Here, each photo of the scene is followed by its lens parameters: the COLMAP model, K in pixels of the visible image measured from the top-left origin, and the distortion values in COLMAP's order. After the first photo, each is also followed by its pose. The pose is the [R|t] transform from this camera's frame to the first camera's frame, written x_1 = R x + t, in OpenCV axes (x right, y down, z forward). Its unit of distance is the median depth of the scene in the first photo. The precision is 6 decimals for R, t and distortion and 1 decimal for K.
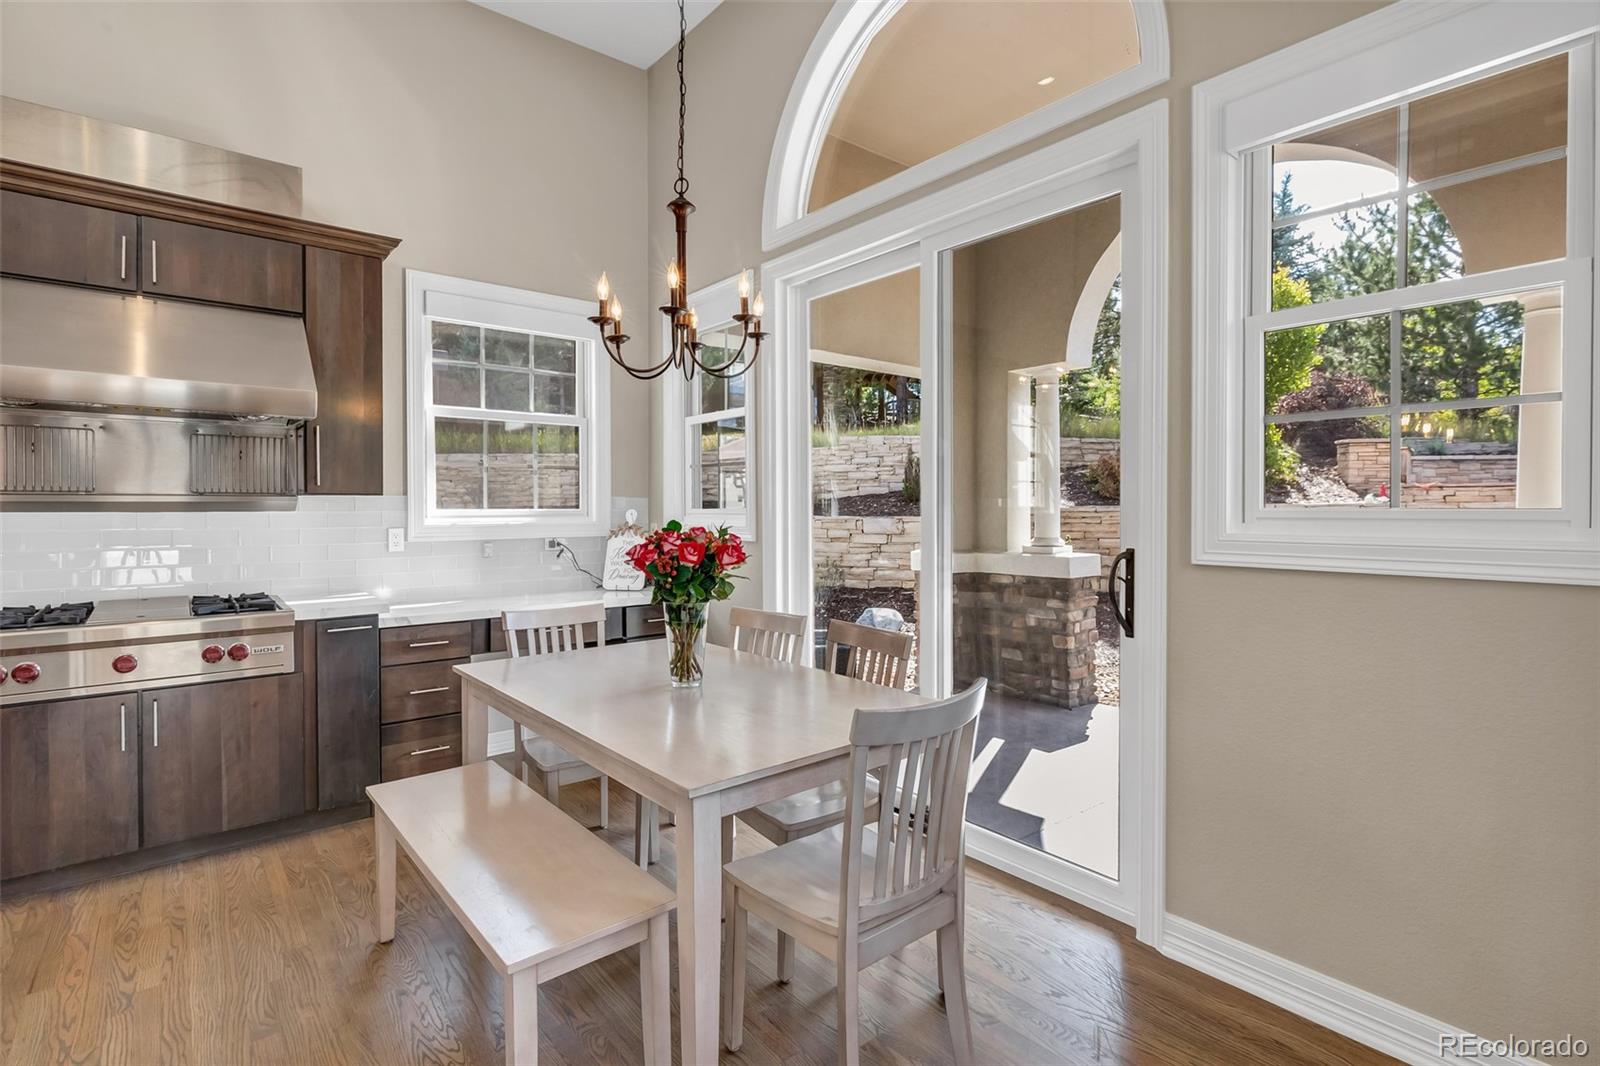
lens RADIAL K [[743.3, 0, 772.6], [0, 743.3, 516.6], [0, 0, 1]] dist [0.009706, 0.000083]
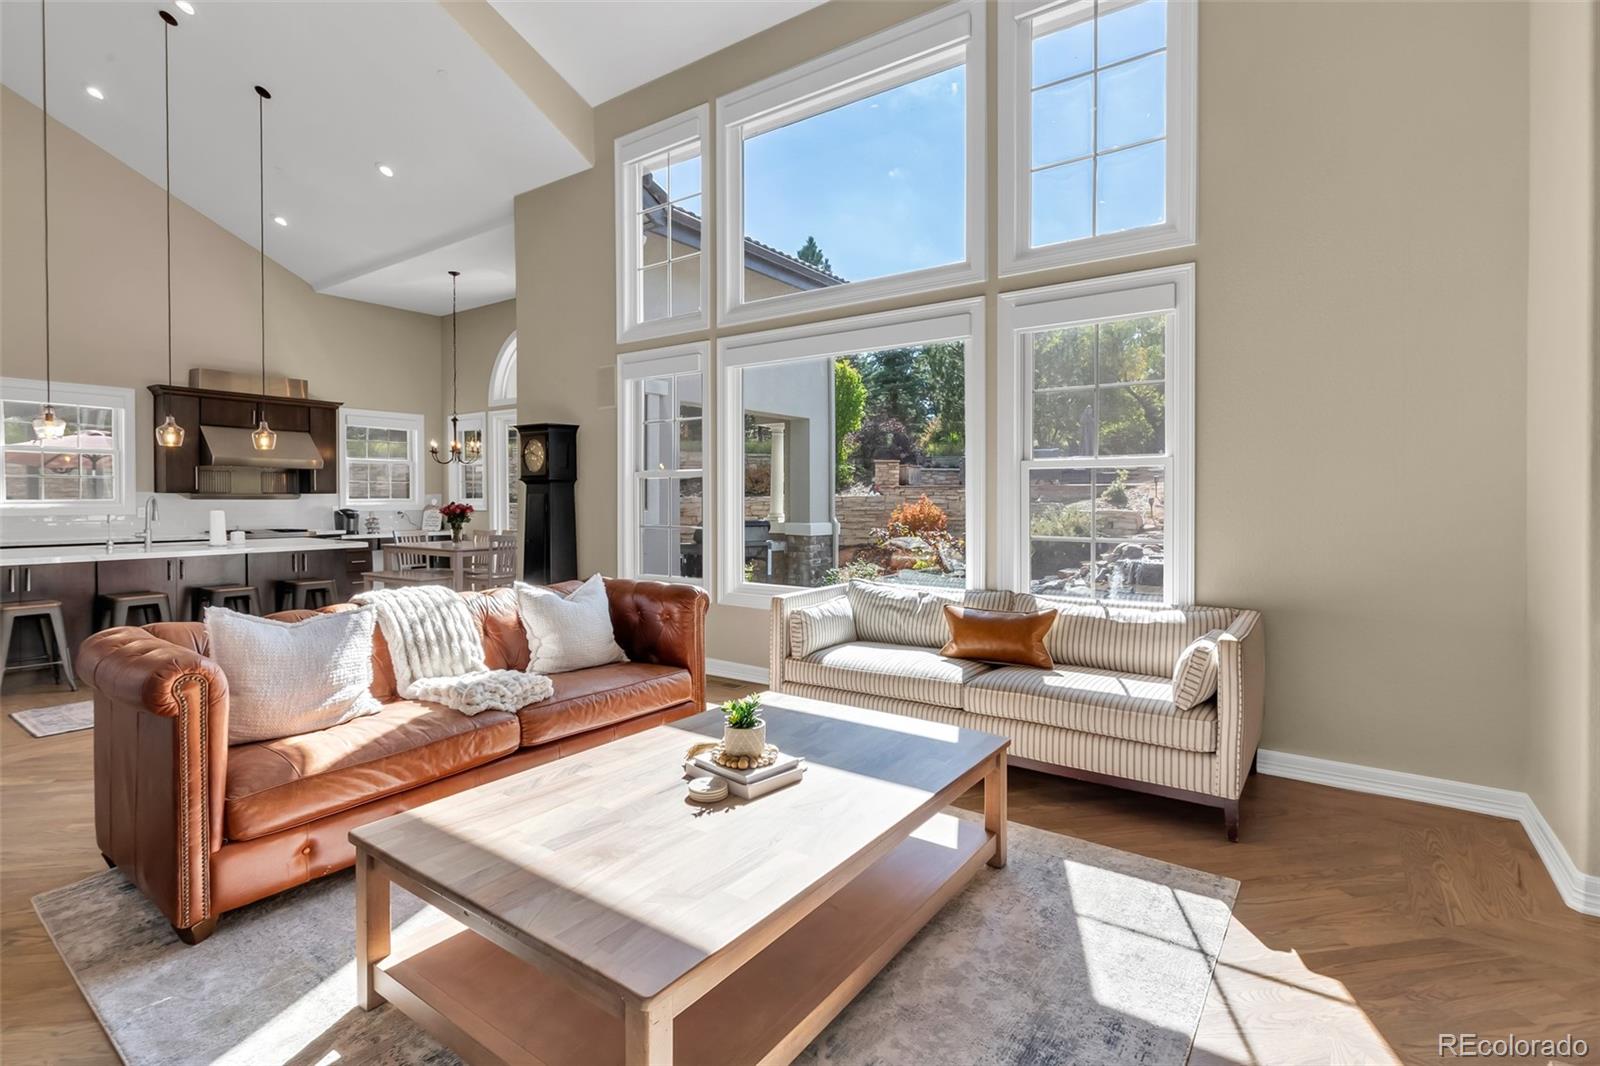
lens RADIAL K [[751.7, 0, 844.2], [0, 751.7, 508.3], [0, 0, 1]] dist [0.004876, 0.000116]
pose [[0.937038, -0.003413, 0.349211, 0.335101], [0.002730, 0.999993, 0.002447, 0.029255], [-0.349217, -0.001340, 0.937041, -2.789512]]
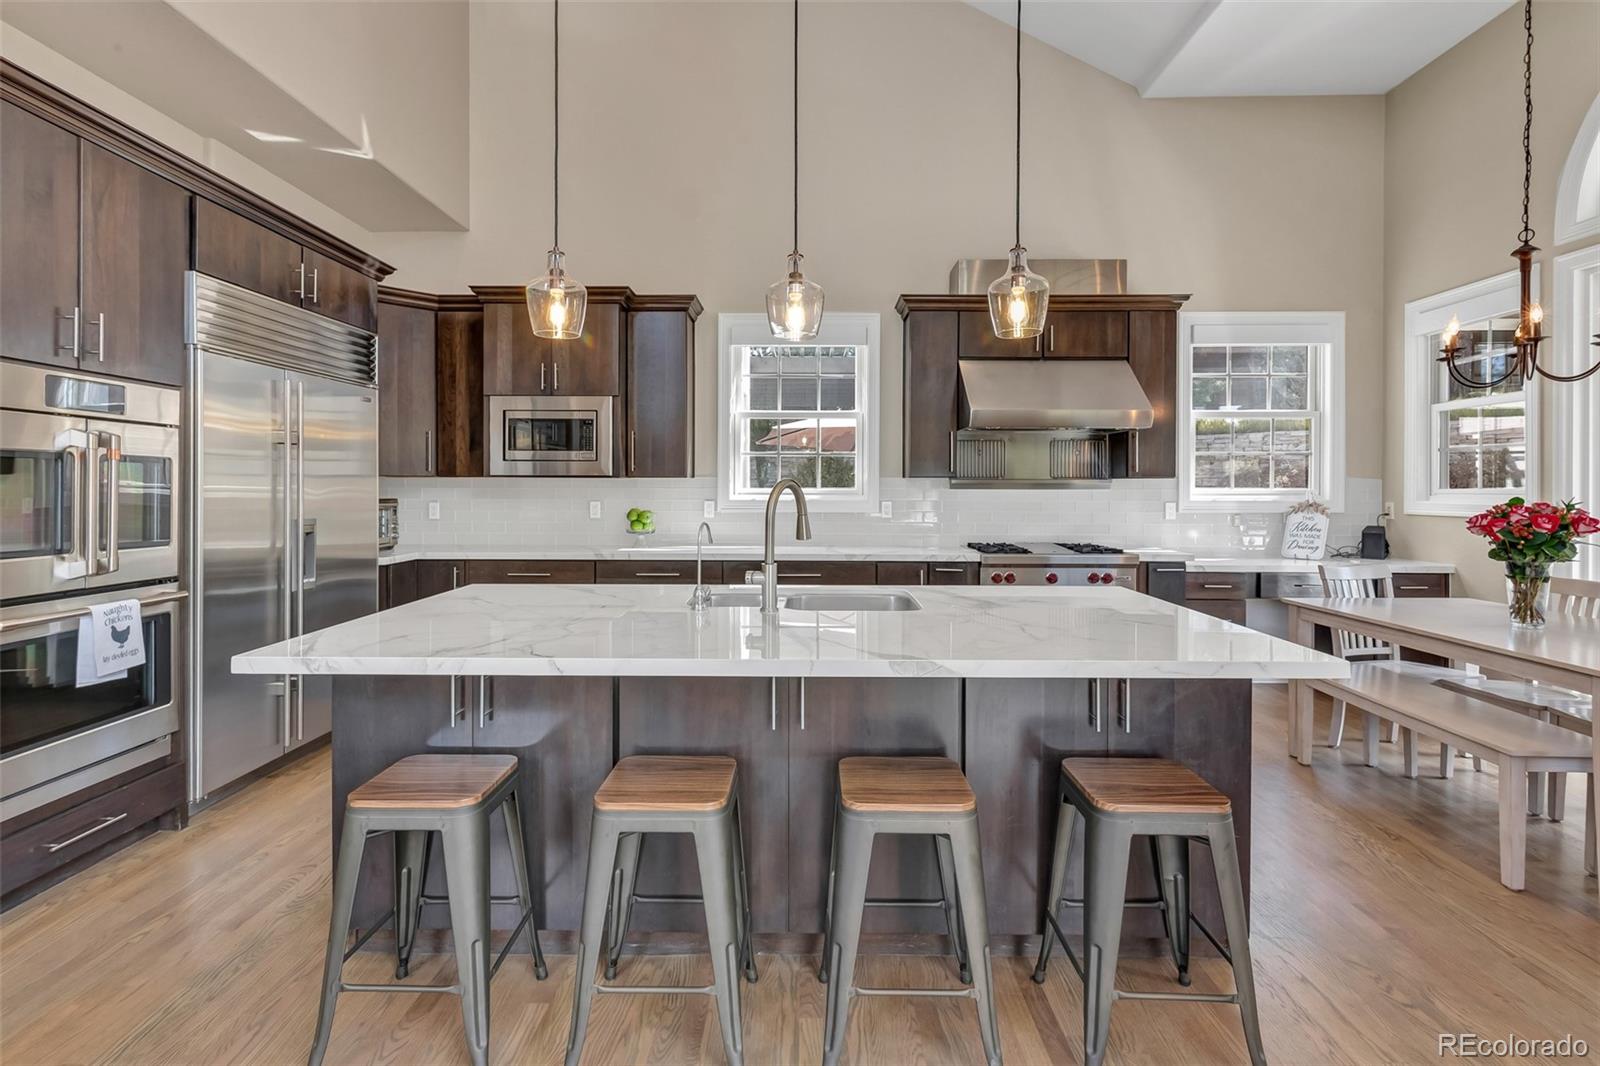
lens RADIAL K [[743.3, 0, 801.7], [0, 743.3, 494.6], [0, 0, 1]] dist [0.009706, 0.000083]
pose [[0.789721, 0.007123, -0.613425, -0.258982], [-0.009945, 0.999950, -0.001191, 0.012101], [0.613385, 0.007041, 0.789752, -0.647024]]
